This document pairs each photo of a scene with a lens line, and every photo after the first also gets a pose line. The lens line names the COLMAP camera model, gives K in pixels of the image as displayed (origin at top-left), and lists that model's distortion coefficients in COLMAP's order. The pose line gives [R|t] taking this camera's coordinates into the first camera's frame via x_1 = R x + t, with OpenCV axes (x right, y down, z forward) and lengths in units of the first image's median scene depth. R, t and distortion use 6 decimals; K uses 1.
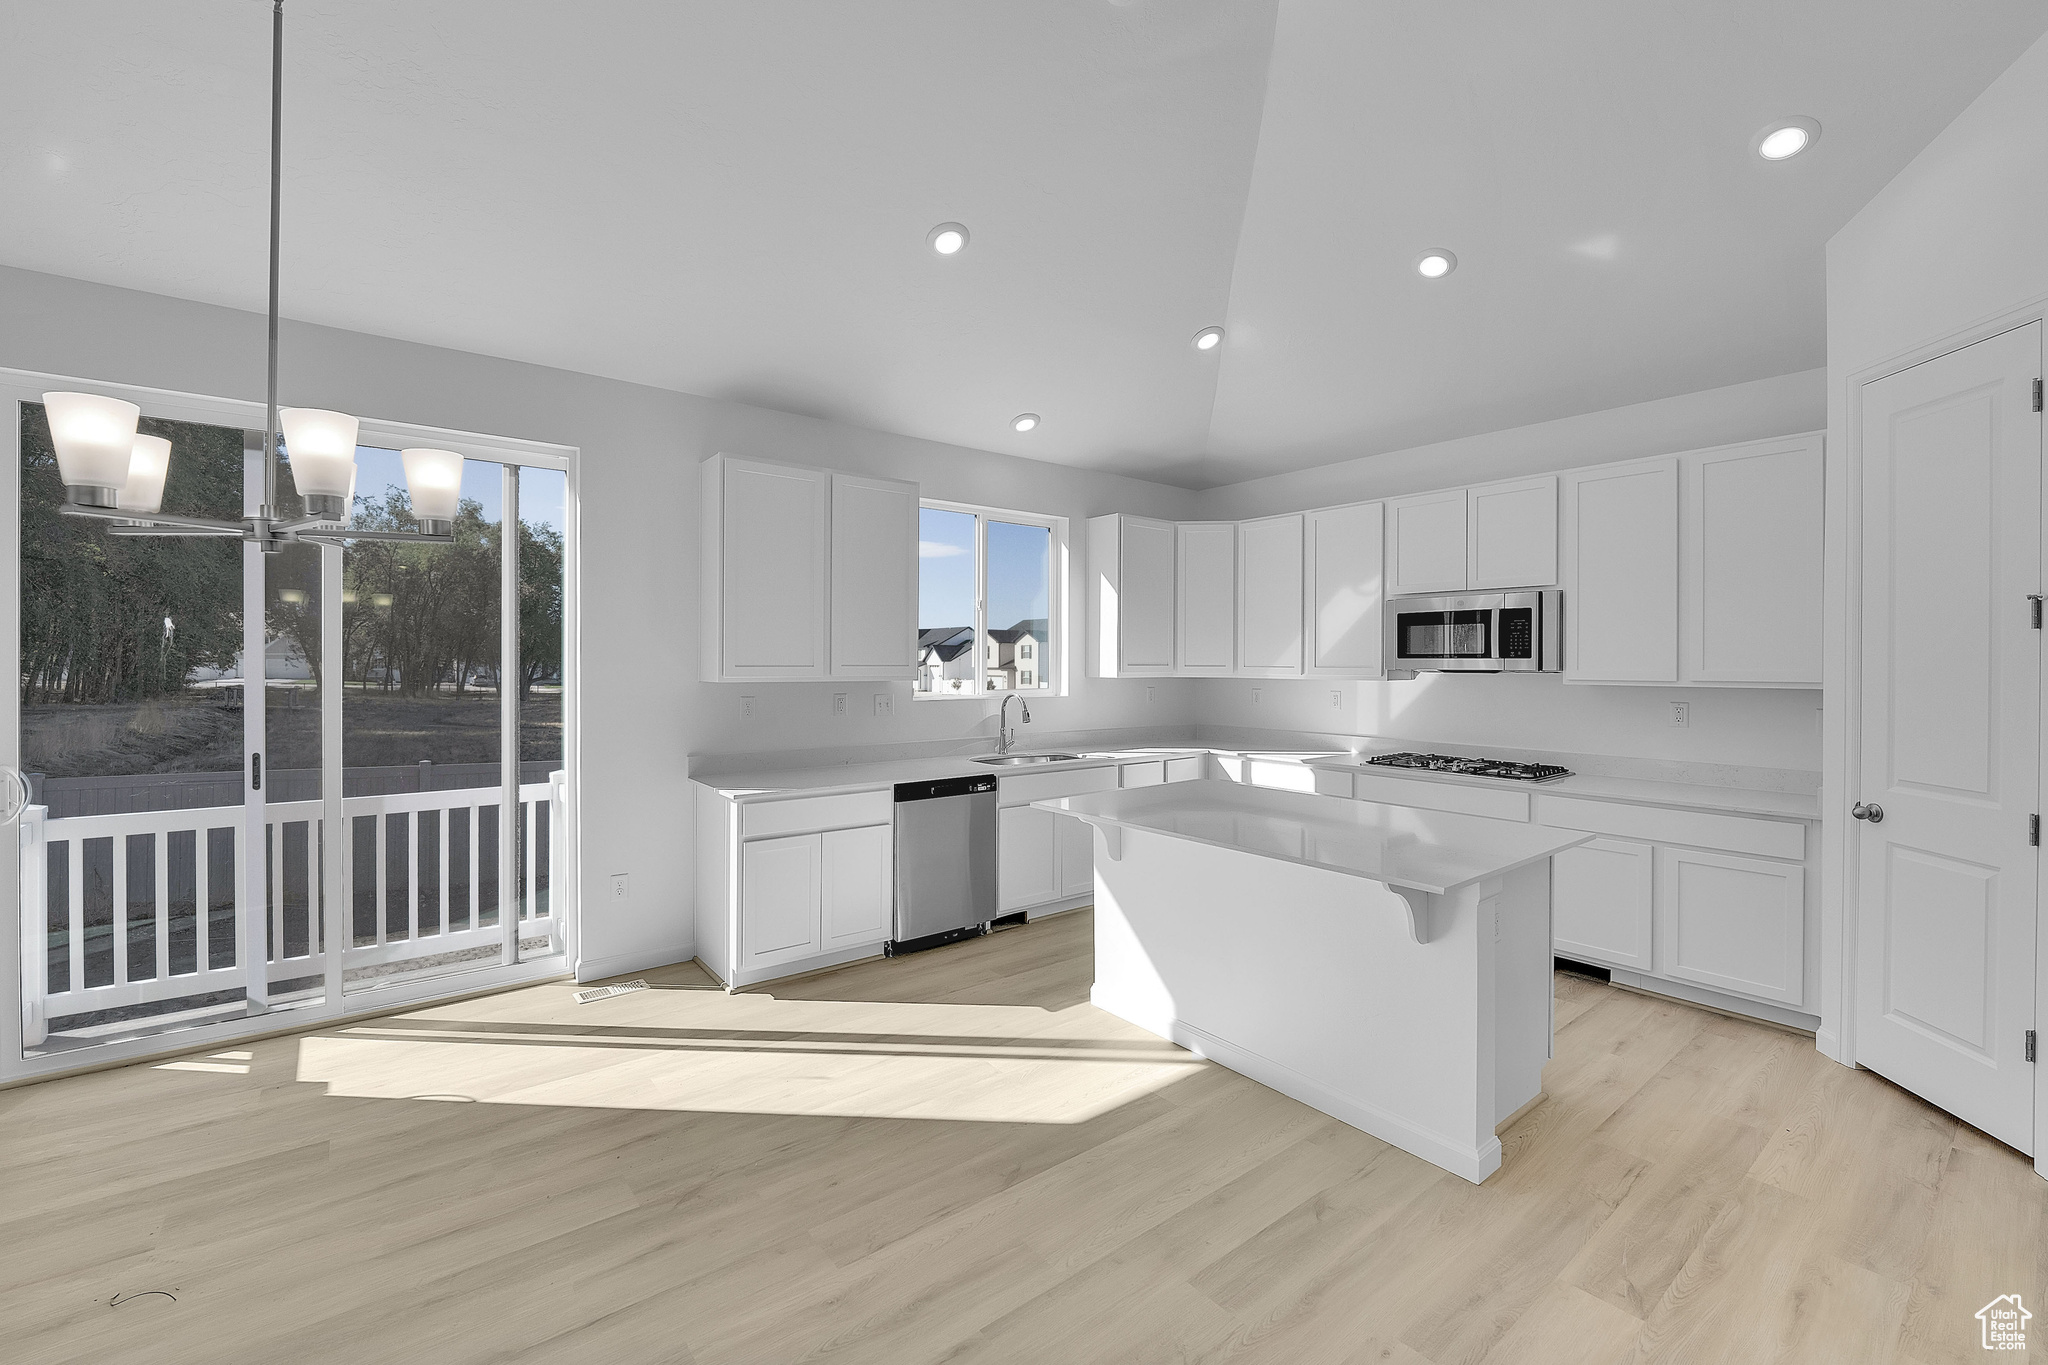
lens RADIAL K [[850.4, 0, 1031.5], [0, 850.4, 668.8], [0, 0, 1]] dist [-0.012615, -0.000522]
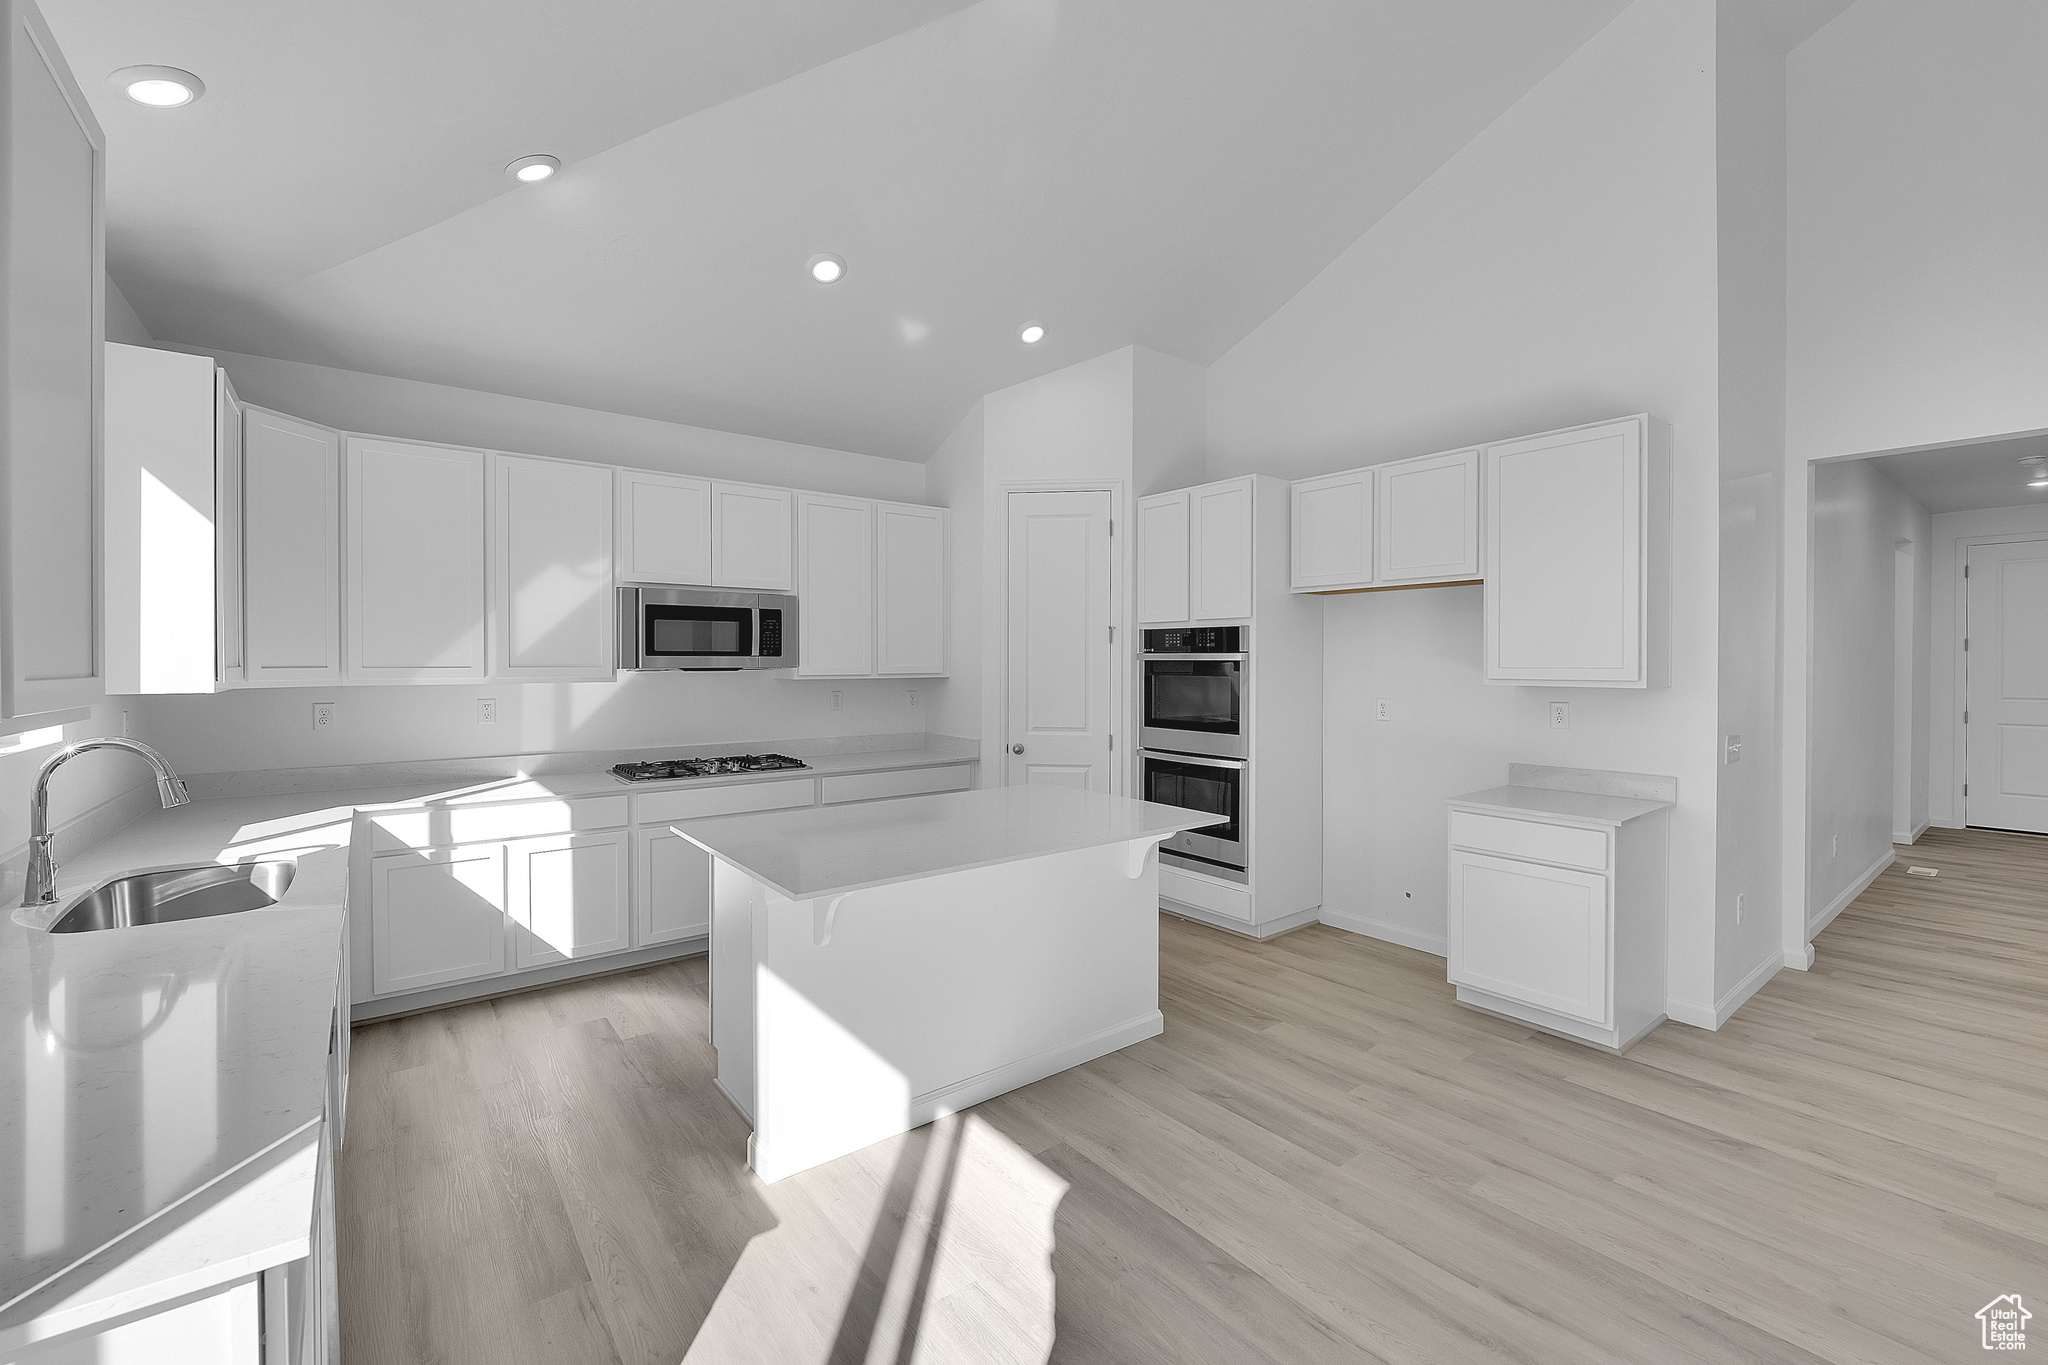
lens RADIAL K [[850.4, 0, 1022.7], [0, 850.4, 667.0], [0, 0, 1]] dist [-0.012615, -0.000522]
pose [[0.012145, -0.007989, 0.999894, -0.463550], [0.009681, 0.999922, 0.007872, -0.004020], [-0.999879, 0.009585, 0.012222, 0.642072]]
